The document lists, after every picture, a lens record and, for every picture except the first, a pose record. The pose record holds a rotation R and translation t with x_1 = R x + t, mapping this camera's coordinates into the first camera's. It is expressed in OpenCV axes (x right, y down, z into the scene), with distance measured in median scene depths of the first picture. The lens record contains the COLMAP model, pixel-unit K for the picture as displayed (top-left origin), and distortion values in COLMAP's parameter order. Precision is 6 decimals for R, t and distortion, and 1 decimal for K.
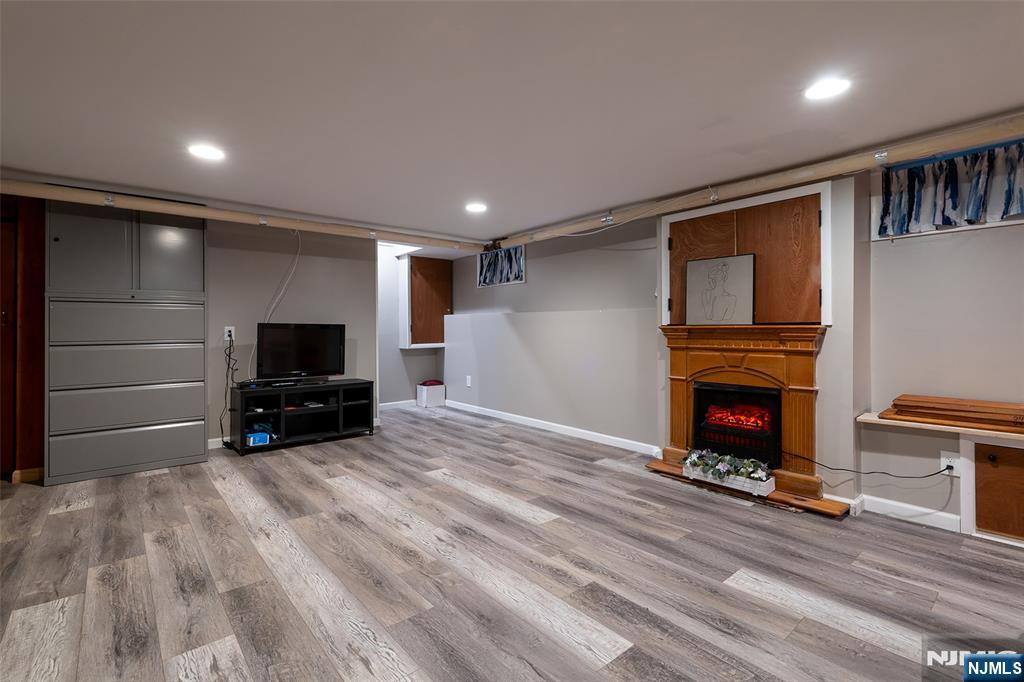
lens RADIAL K [[470.9, 0, 515.0], [0, 470.9, 335.7], [0, 0, 1]] dist [-0.006264, 0.001505]
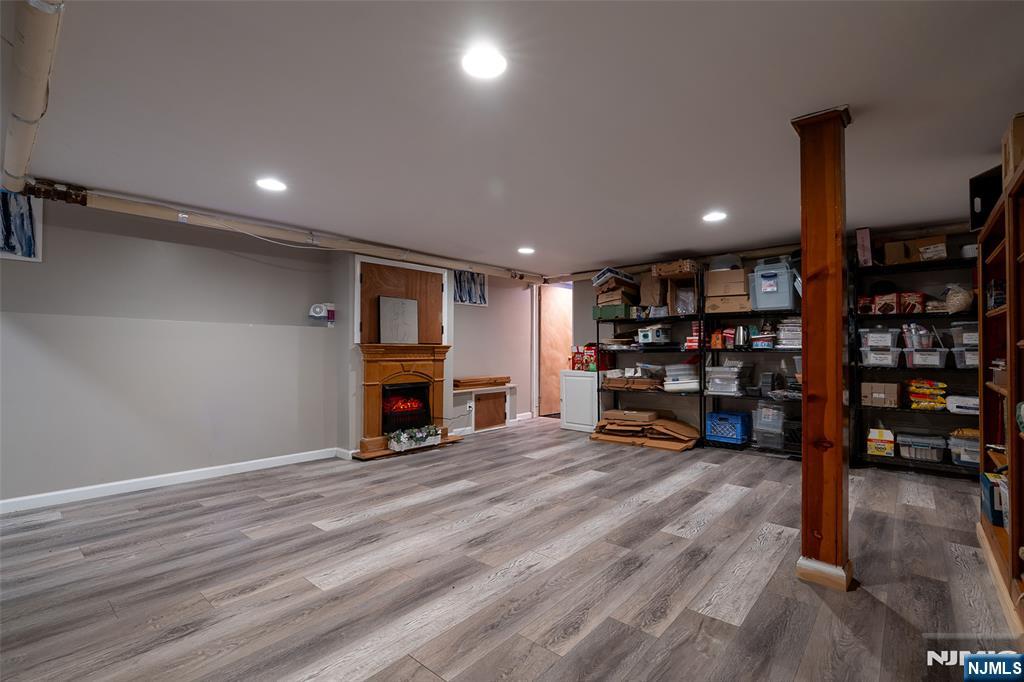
lens RADIAL K [[470.9, 0, 514.2], [0, 470.9, 343.5], [0, 0, 1]] dist [-0.006264, 0.001505]
pose [[-0.156398, 0.013520, 0.987602, -1.273519], [0.009172, 0.999883, -0.012235, -0.001606], [-0.987652, 0.007144, -0.156504, 1.039022]]
